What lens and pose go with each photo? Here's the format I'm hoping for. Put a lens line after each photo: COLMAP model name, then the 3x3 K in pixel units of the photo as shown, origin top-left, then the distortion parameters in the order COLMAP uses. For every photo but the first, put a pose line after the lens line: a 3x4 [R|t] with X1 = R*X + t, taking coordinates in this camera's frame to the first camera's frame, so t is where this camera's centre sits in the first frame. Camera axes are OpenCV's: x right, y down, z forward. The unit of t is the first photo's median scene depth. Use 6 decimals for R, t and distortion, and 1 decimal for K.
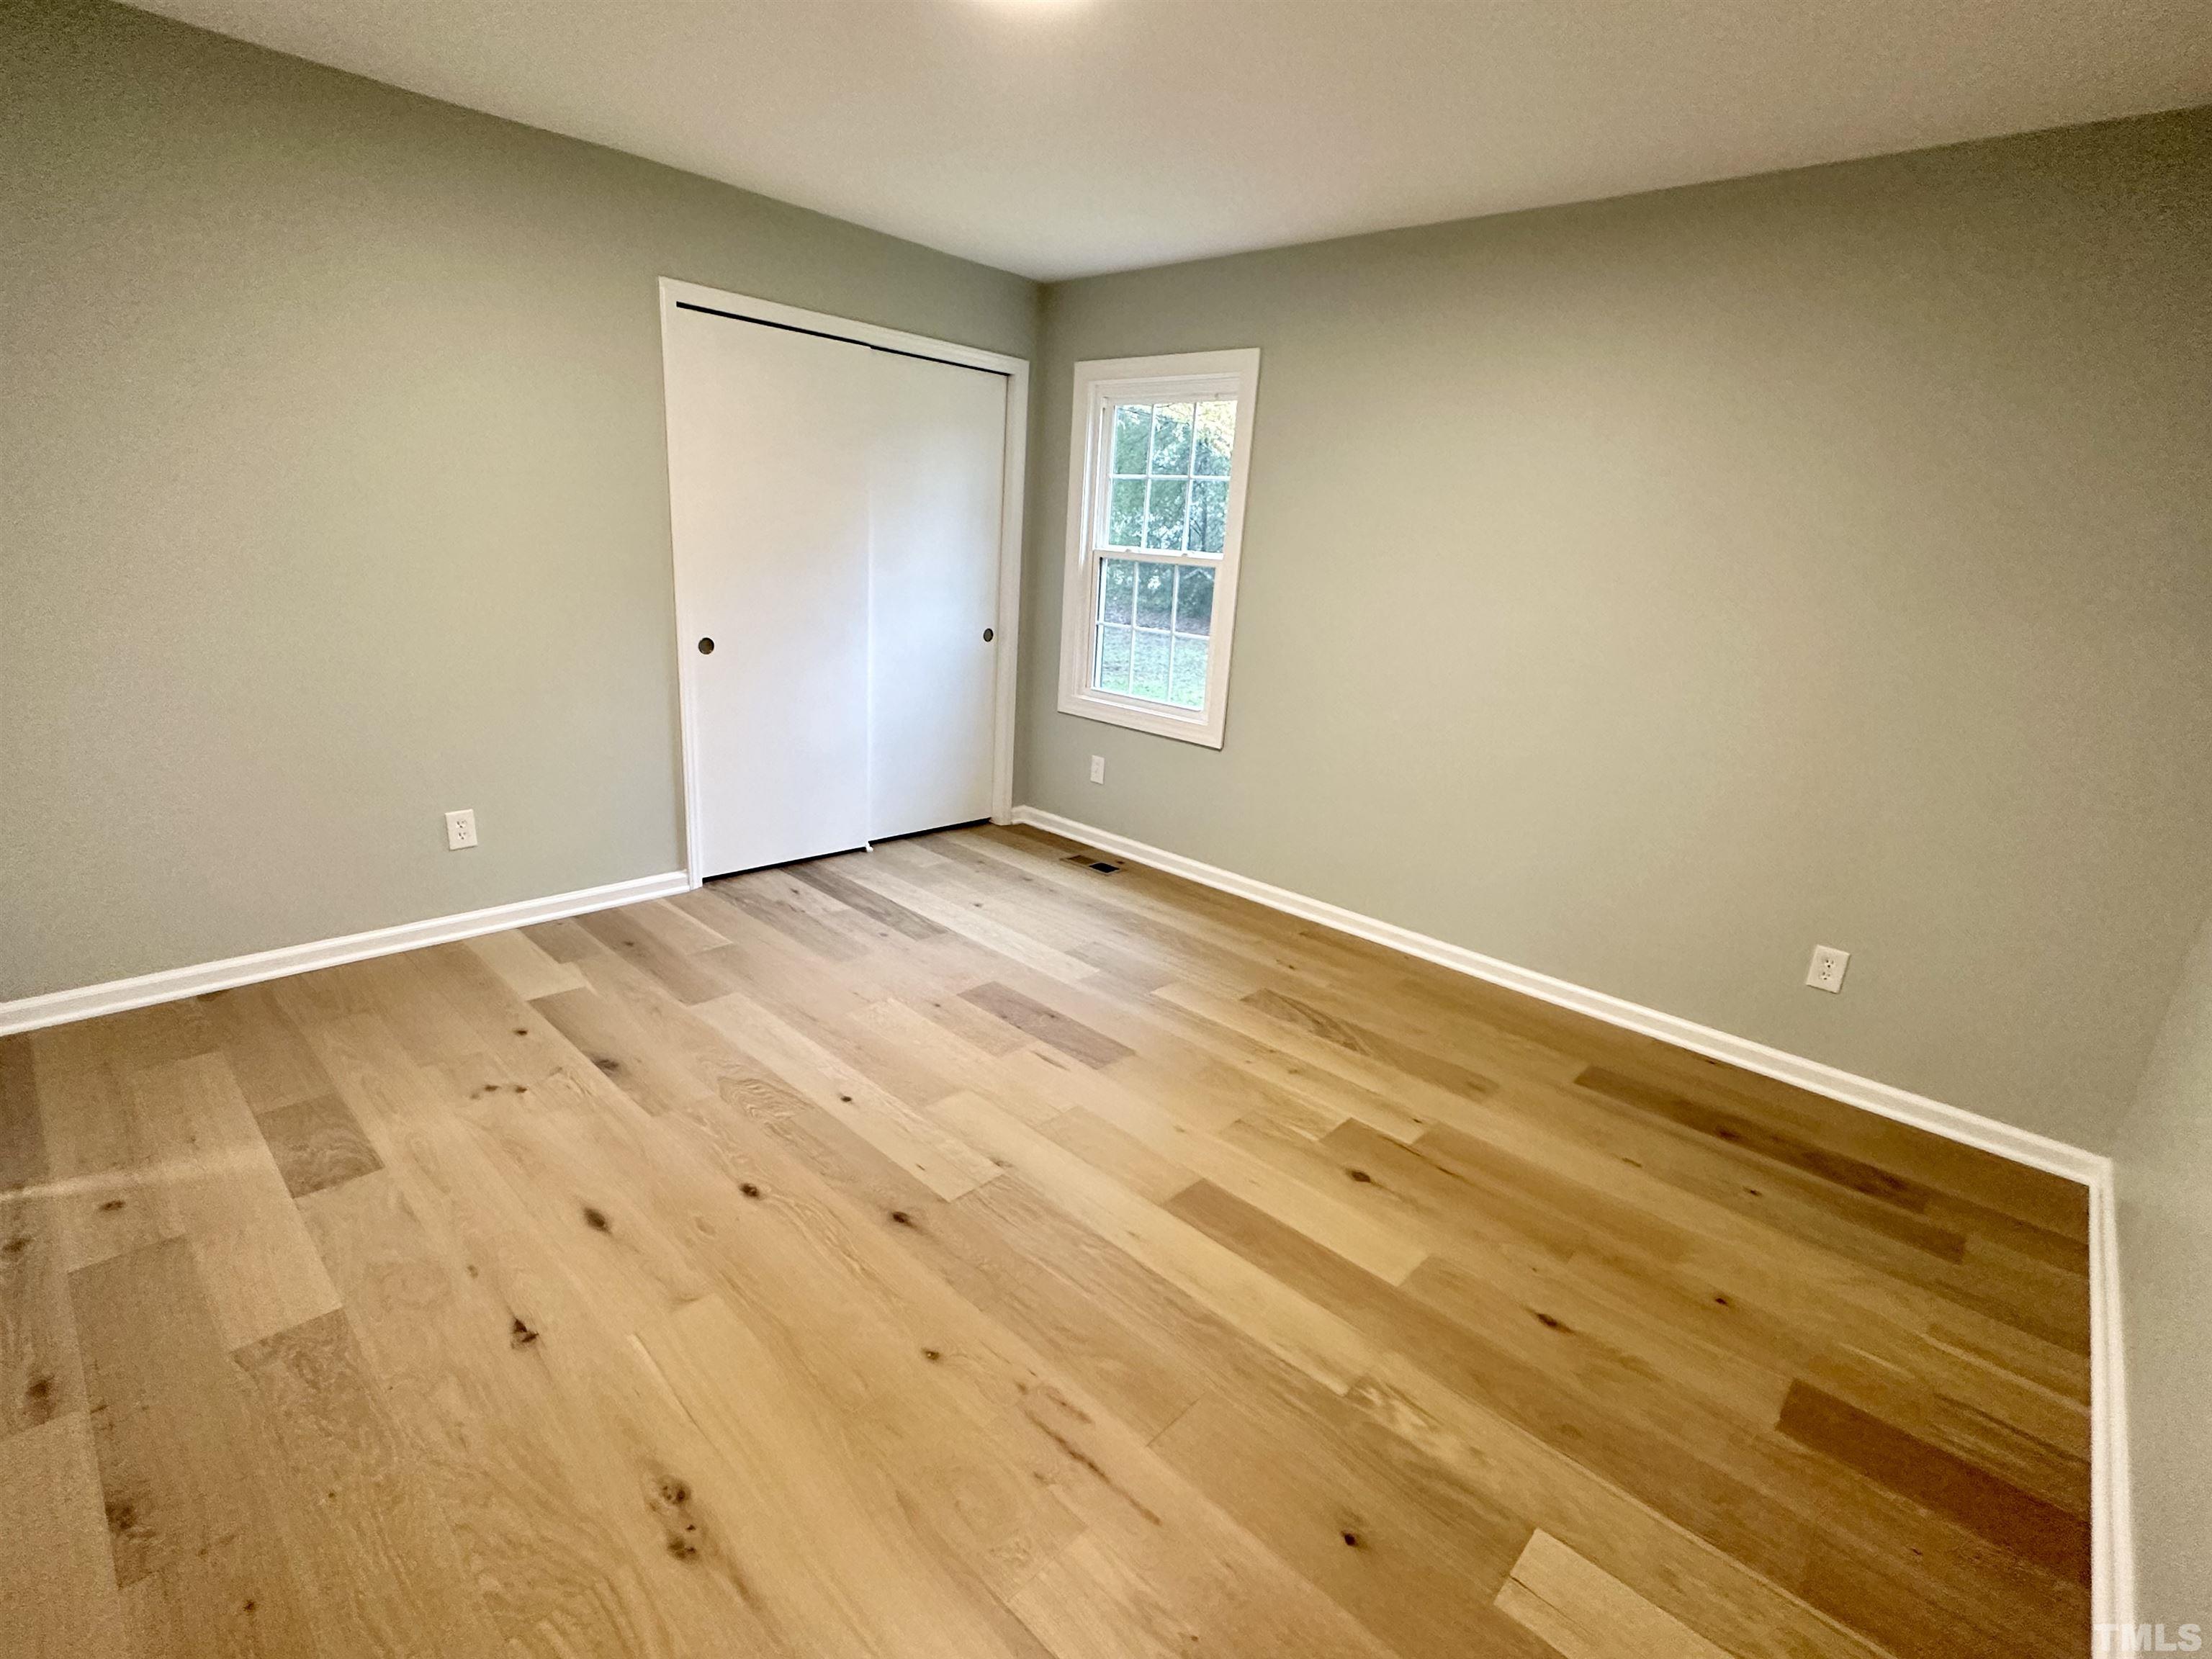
lens RADIAL K [[991.4, 0, 1112.7], [0, 991.4, 840.8], [0, 0, 1]] dist [-0.001894, -0.000037]
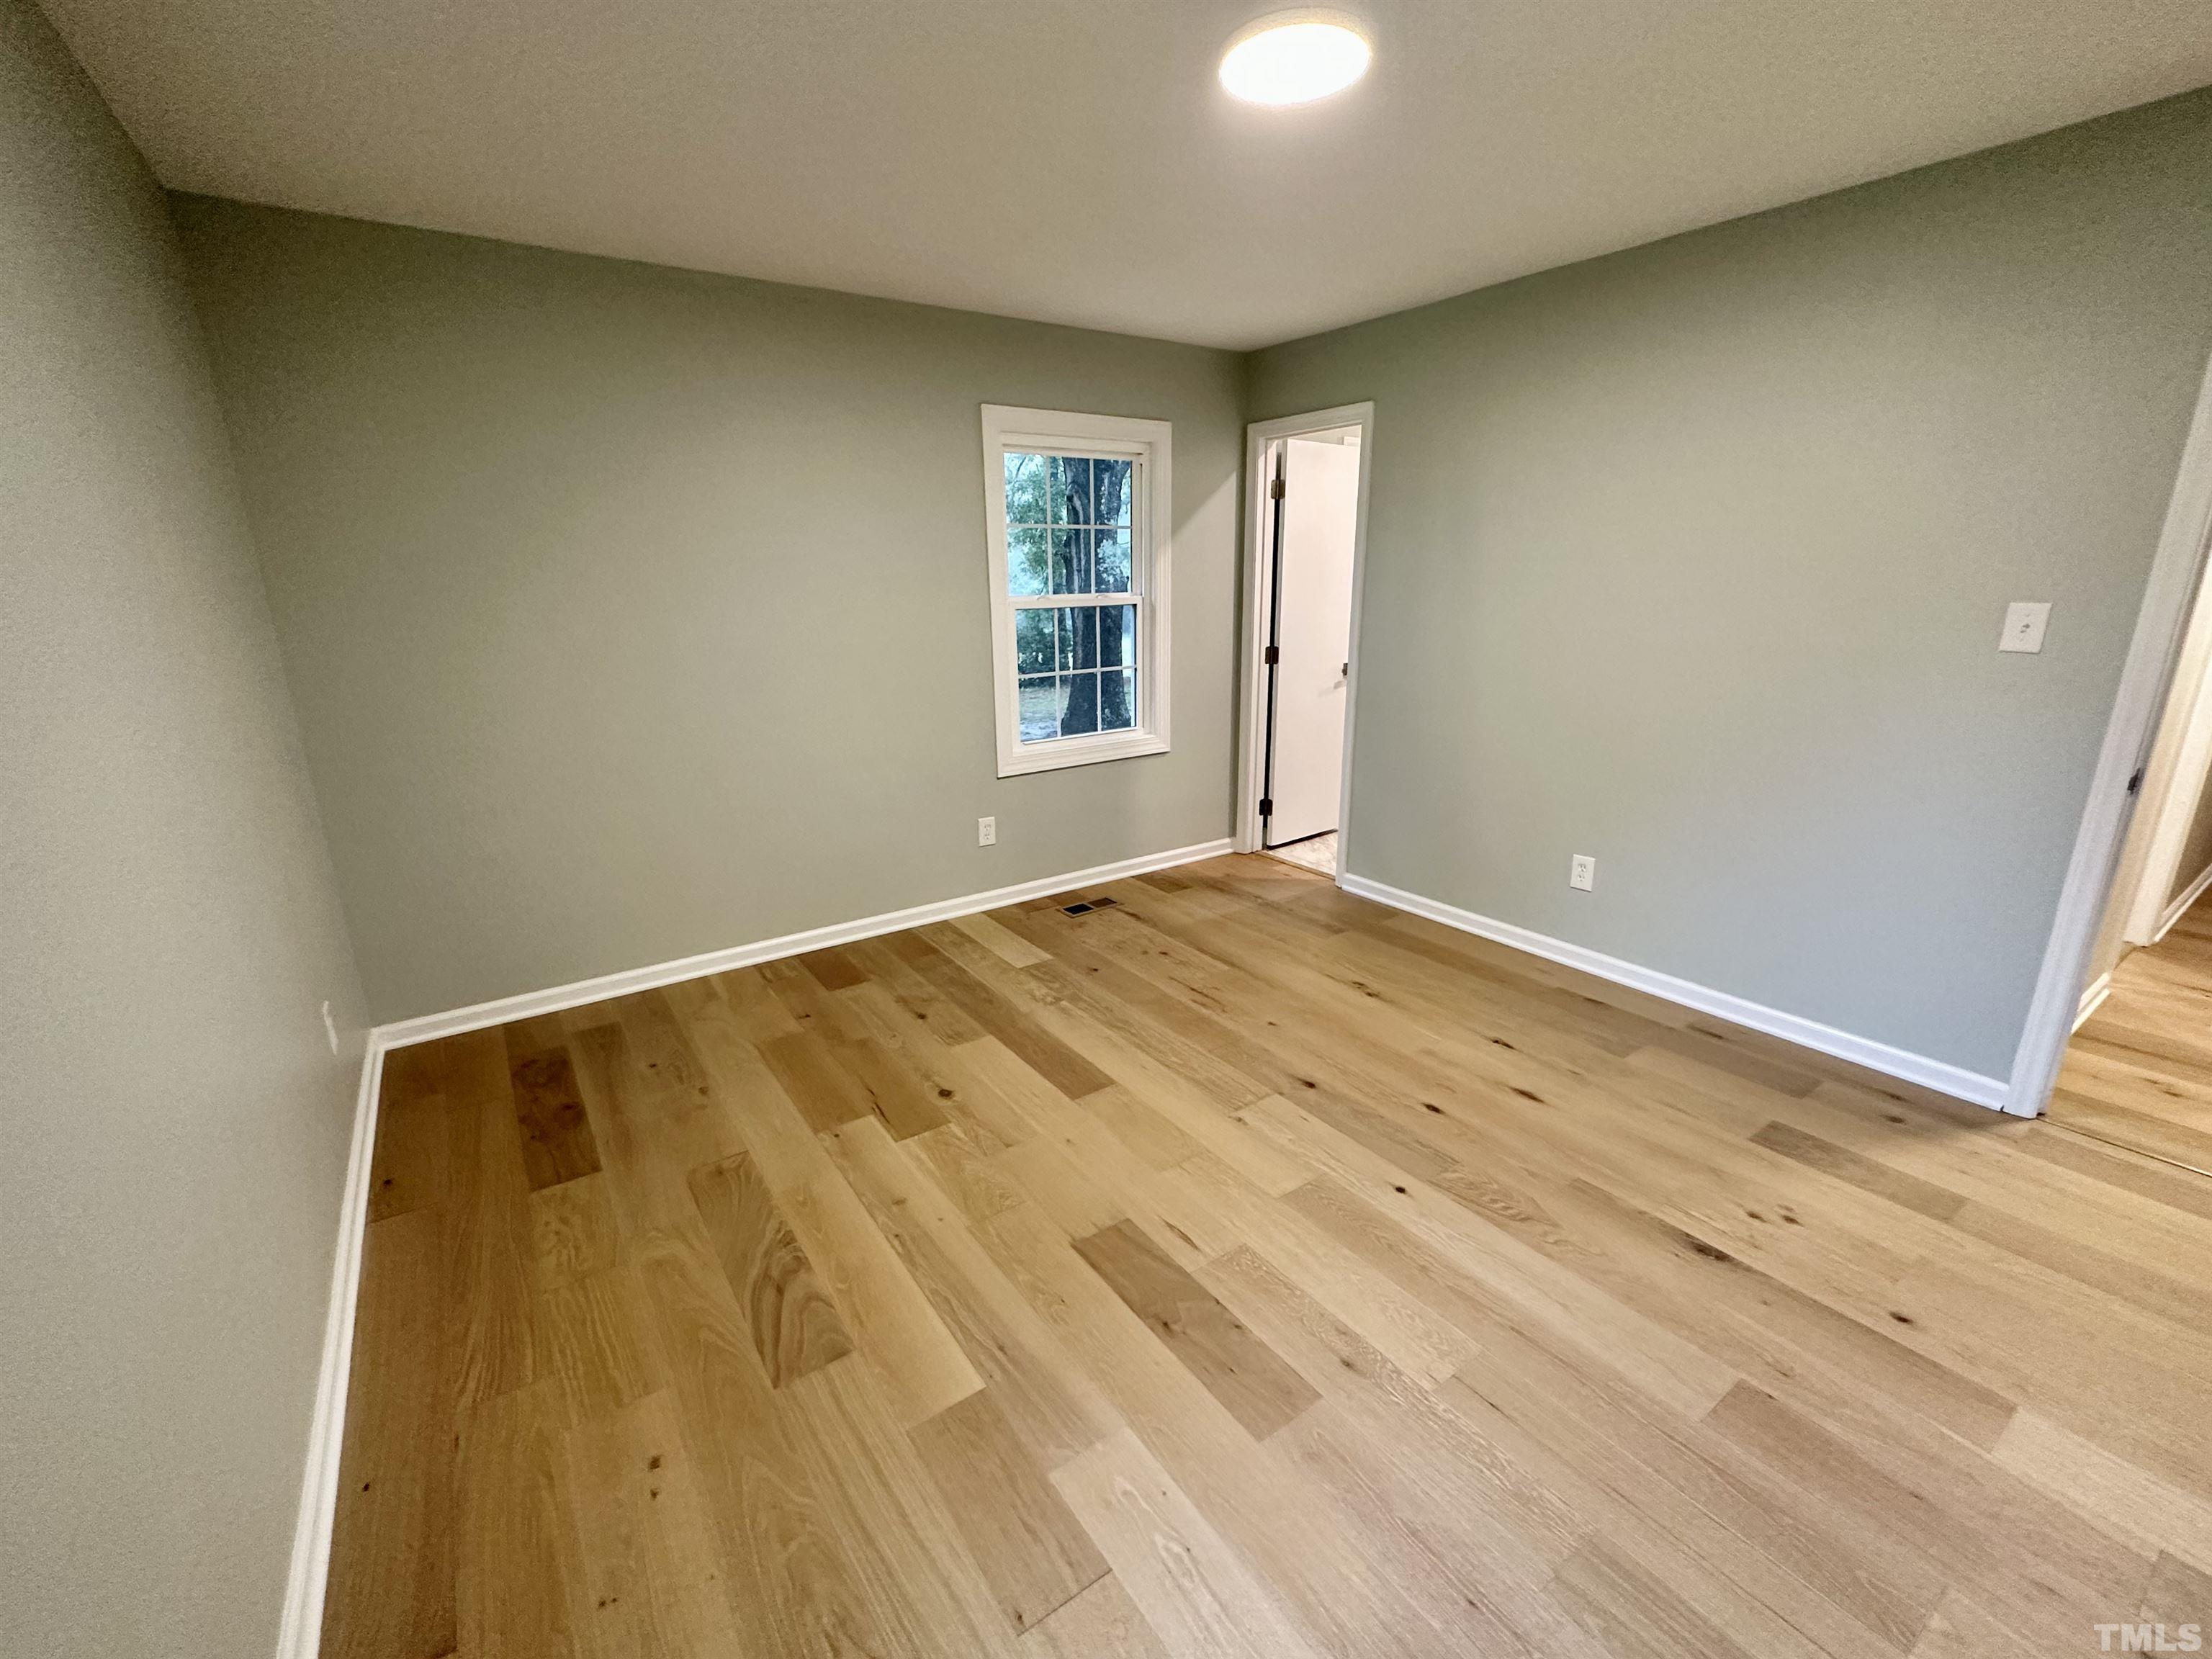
lens RADIAL K [[991.4, 0, 1112.7], [0, 991.4, 840.8], [0, 0, 1]] dist [-0.001894, -0.000037]
pose [[-0.976564, -0.104684, 0.188052, -0.145359], [0.016478, 0.834809, 0.550292, -0.570351], [-0.214594, 0.540495, -0.813520, 1.703905]]
